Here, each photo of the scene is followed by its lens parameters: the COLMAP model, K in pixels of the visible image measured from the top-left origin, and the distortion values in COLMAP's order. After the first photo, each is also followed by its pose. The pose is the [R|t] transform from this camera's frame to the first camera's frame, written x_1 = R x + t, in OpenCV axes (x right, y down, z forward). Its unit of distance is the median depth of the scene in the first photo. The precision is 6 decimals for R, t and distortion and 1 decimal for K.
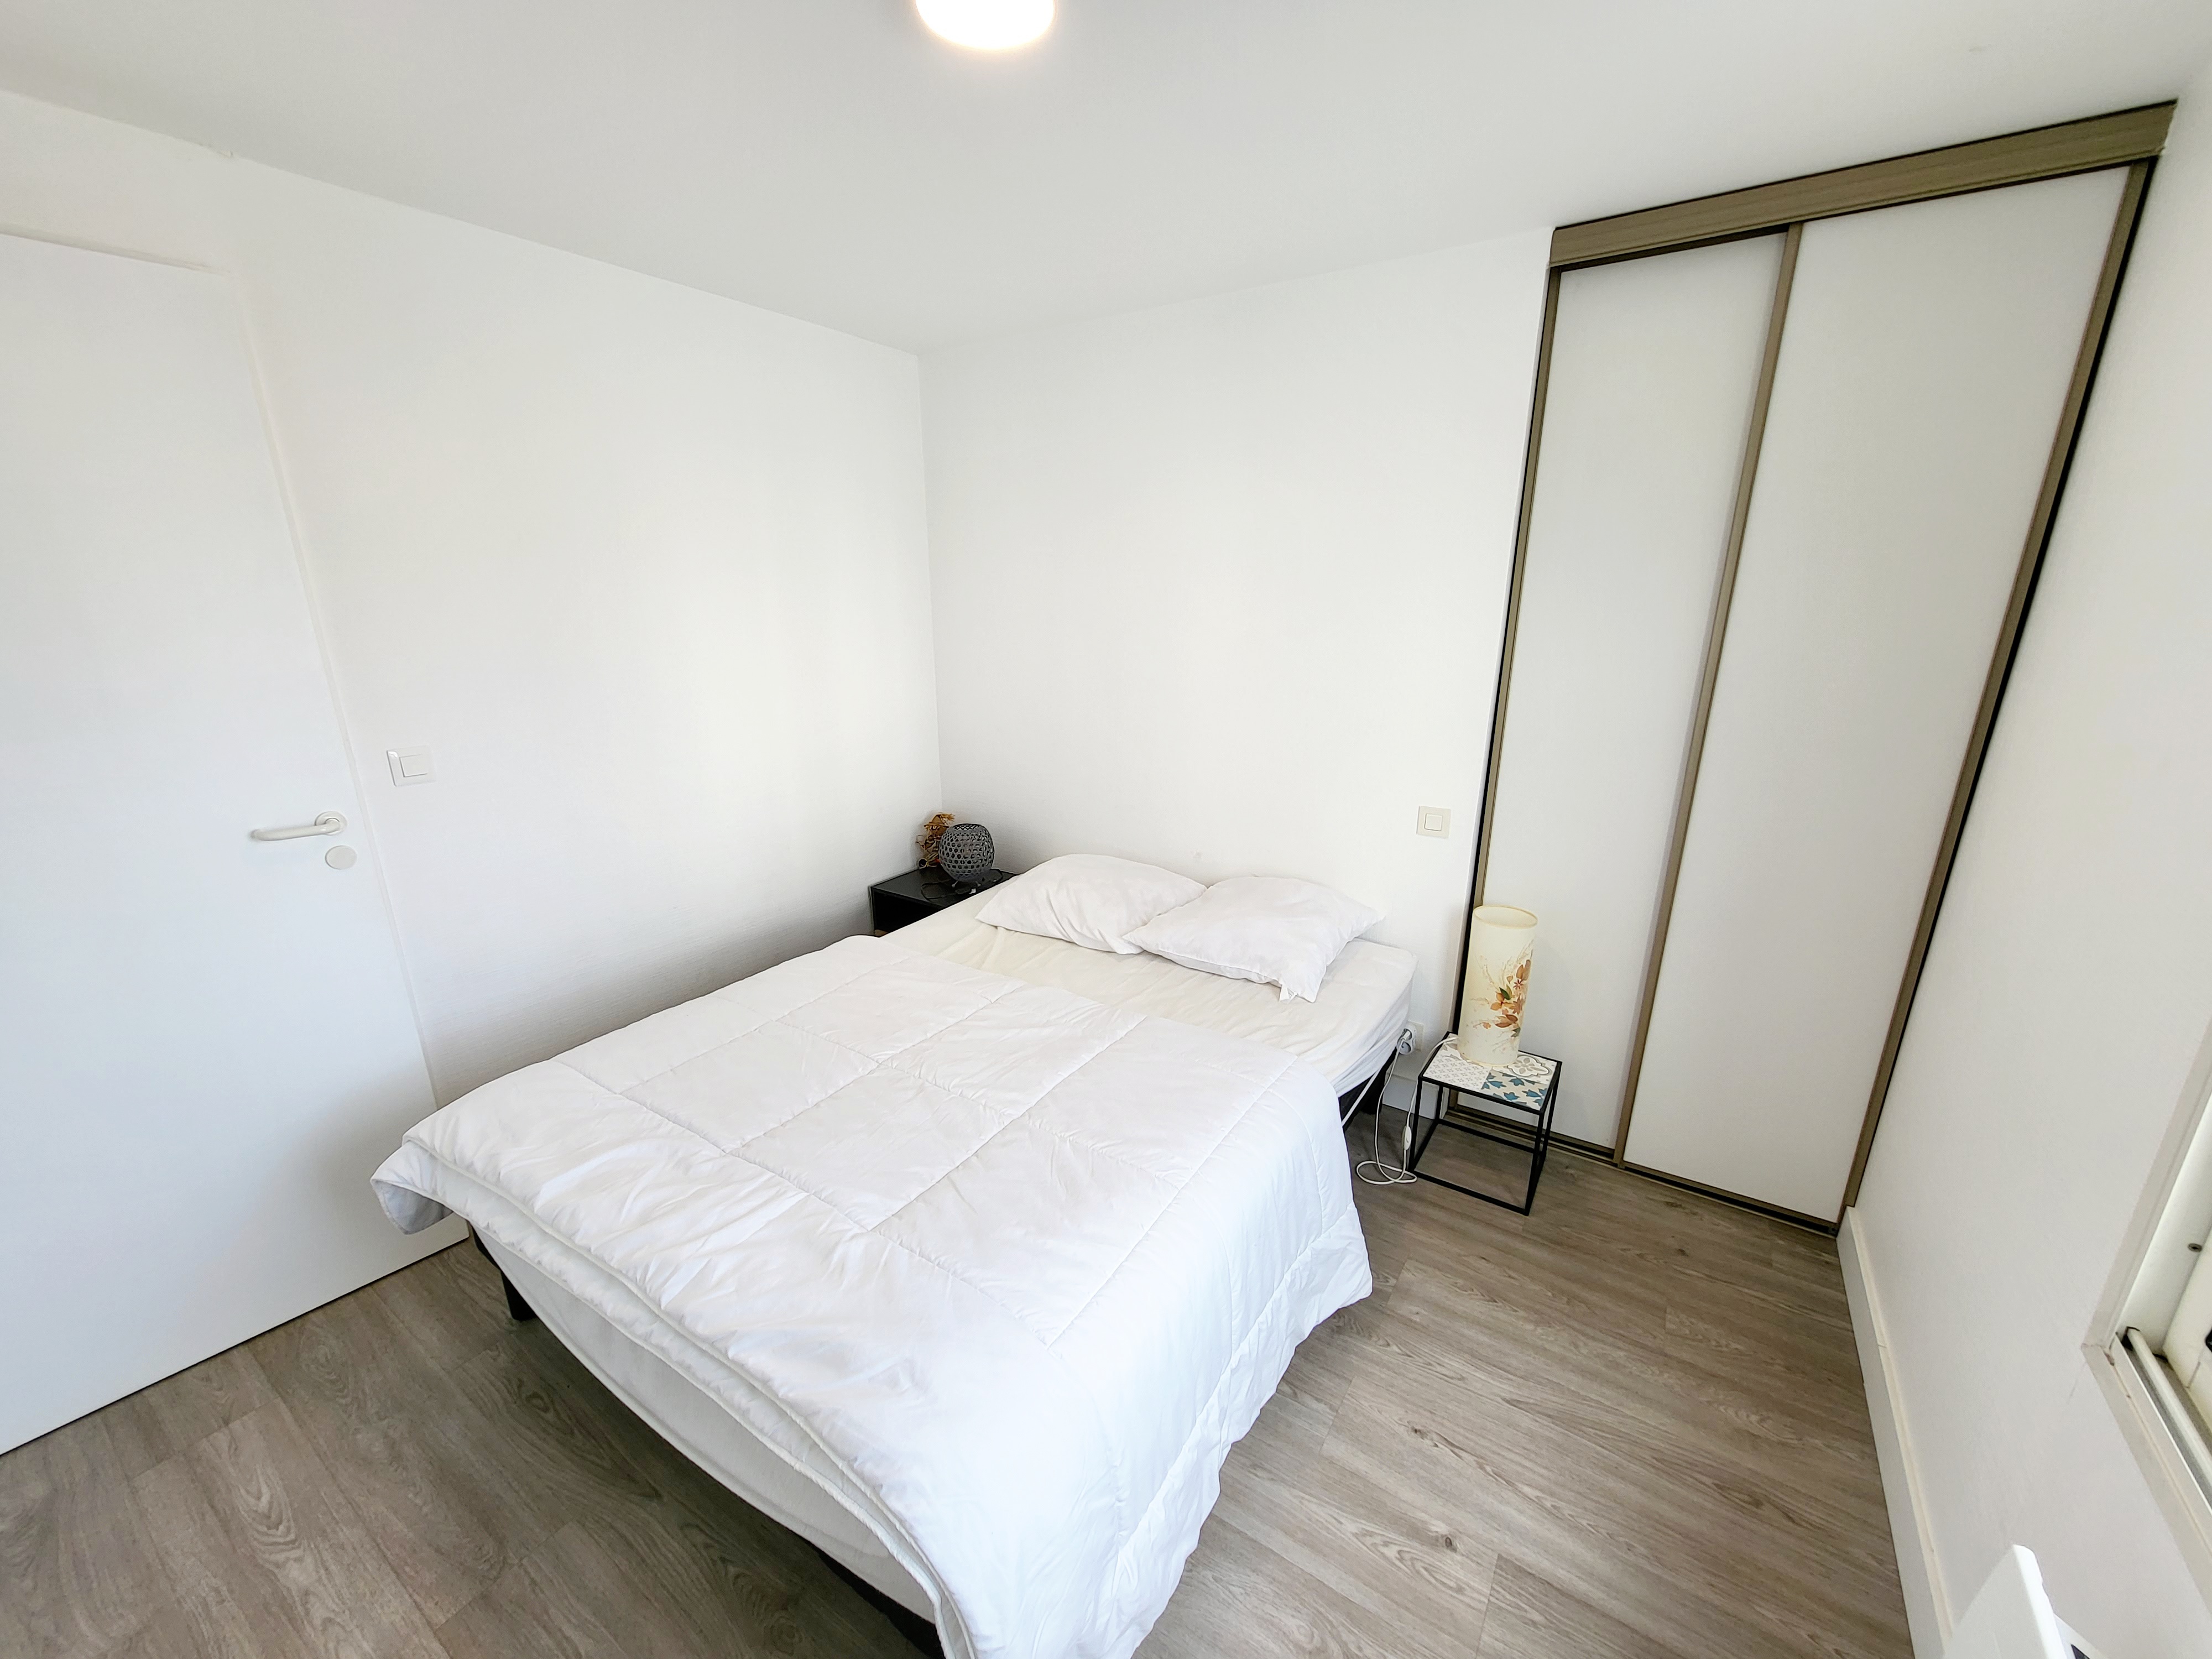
lens RADIAL K [[871.6, 0, 1096.9], [0, 871.6, 834.1], [0, 0, 1]] dist [-0.000724, 0.000335]
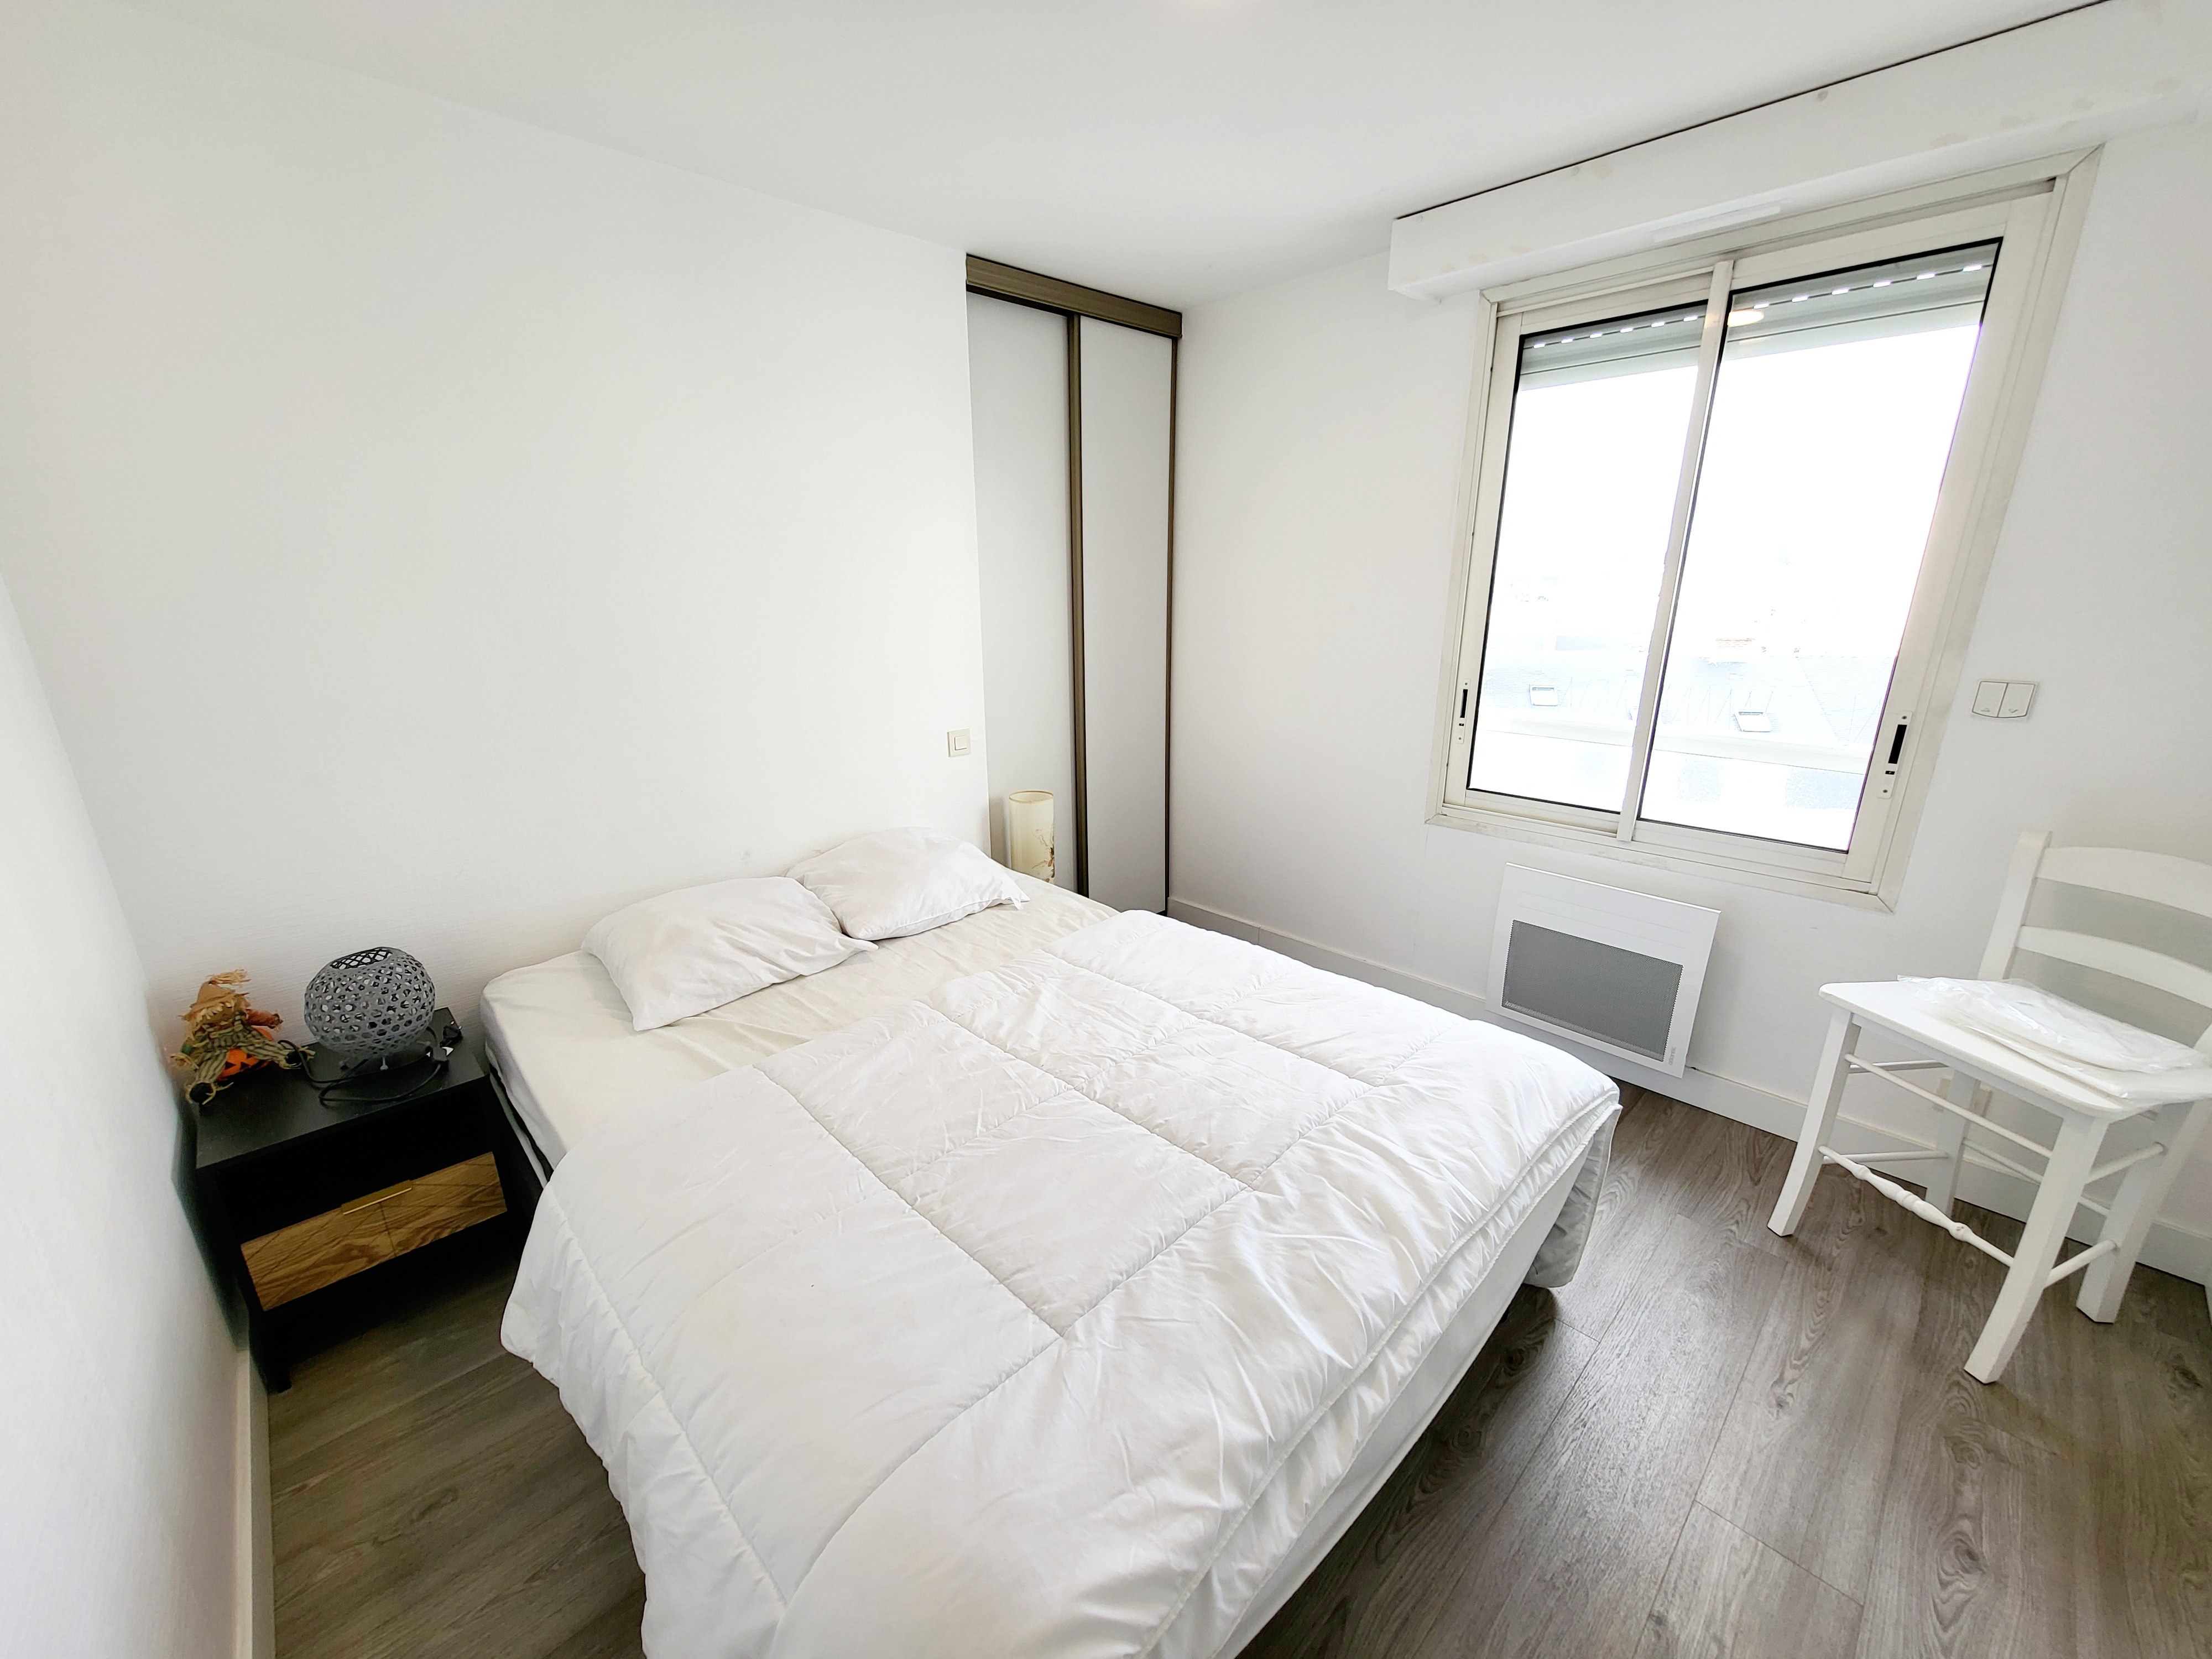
lens RADIAL K [[871.6, 0, 1102.6], [0, 871.6, 835.8], [0, 0, 1]] dist [-0.000724, 0.000335]
pose [[0.216259, -0.270167, 0.938212, -1.091552], [0.271841, 0.939614, 0.207911, -0.135549], [-0.937728, 0.210082, 0.276642, 0.816288]]
